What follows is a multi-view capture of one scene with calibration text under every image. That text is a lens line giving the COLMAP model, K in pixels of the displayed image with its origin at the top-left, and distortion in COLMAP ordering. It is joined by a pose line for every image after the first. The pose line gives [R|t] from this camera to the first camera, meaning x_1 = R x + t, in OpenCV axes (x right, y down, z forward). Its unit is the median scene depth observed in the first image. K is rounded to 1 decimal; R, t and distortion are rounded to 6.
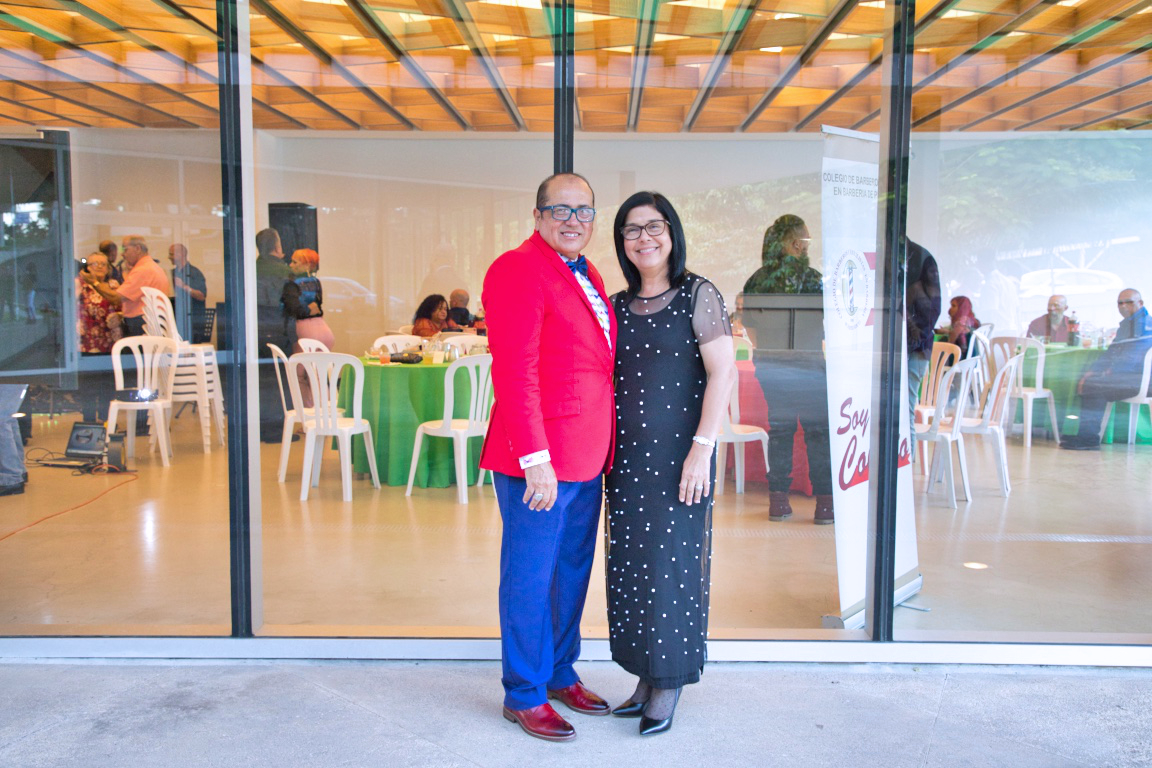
lens RADIAL K [[1122.8, 0, 577.4], [0, 1122.8, 387.2], [0, 0, 1]] dist [0.034796, 0.000000]
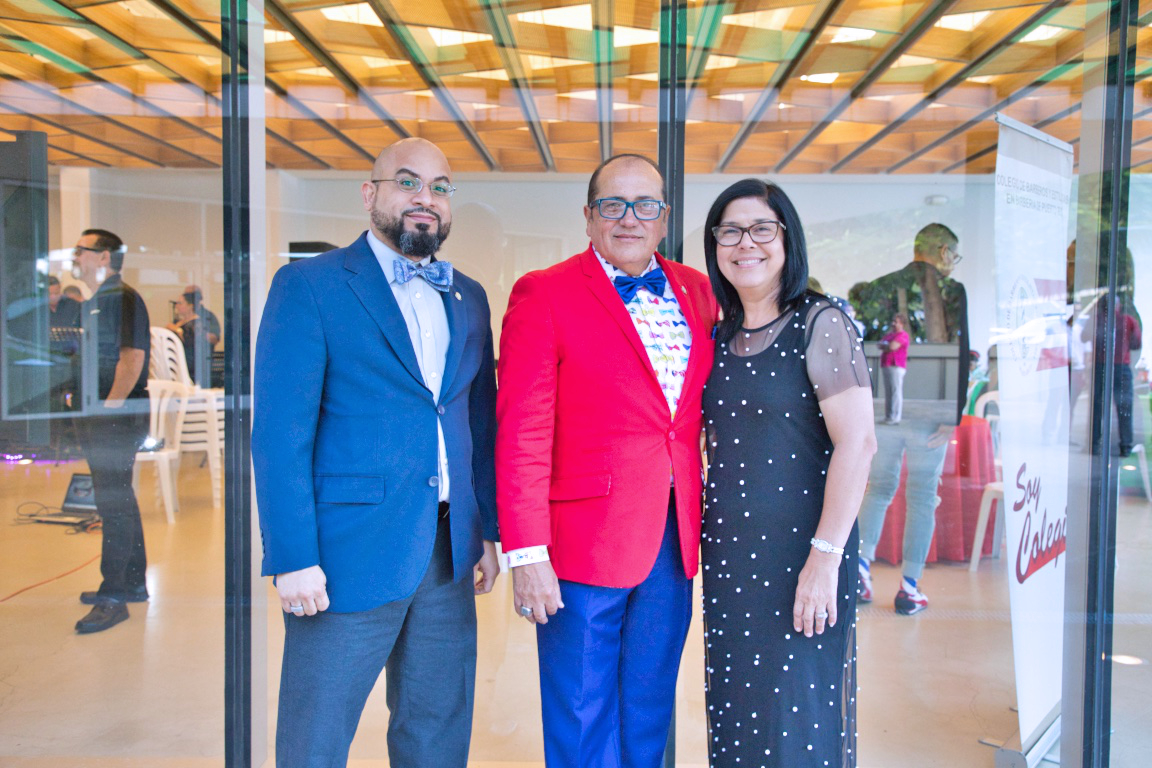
lens RADIAL K [[1057.6, 0, 572.0], [0, 1057.6, 375.5], [0, 0, 1]] dist [0.008515, 0.000000]
pose [[0.999970, 0.004681, -0.006151, -0.030818], [-0.004990, 0.998676, -0.051207, -0.005584], [0.005903, 0.051237, 0.998669, 0.121510]]
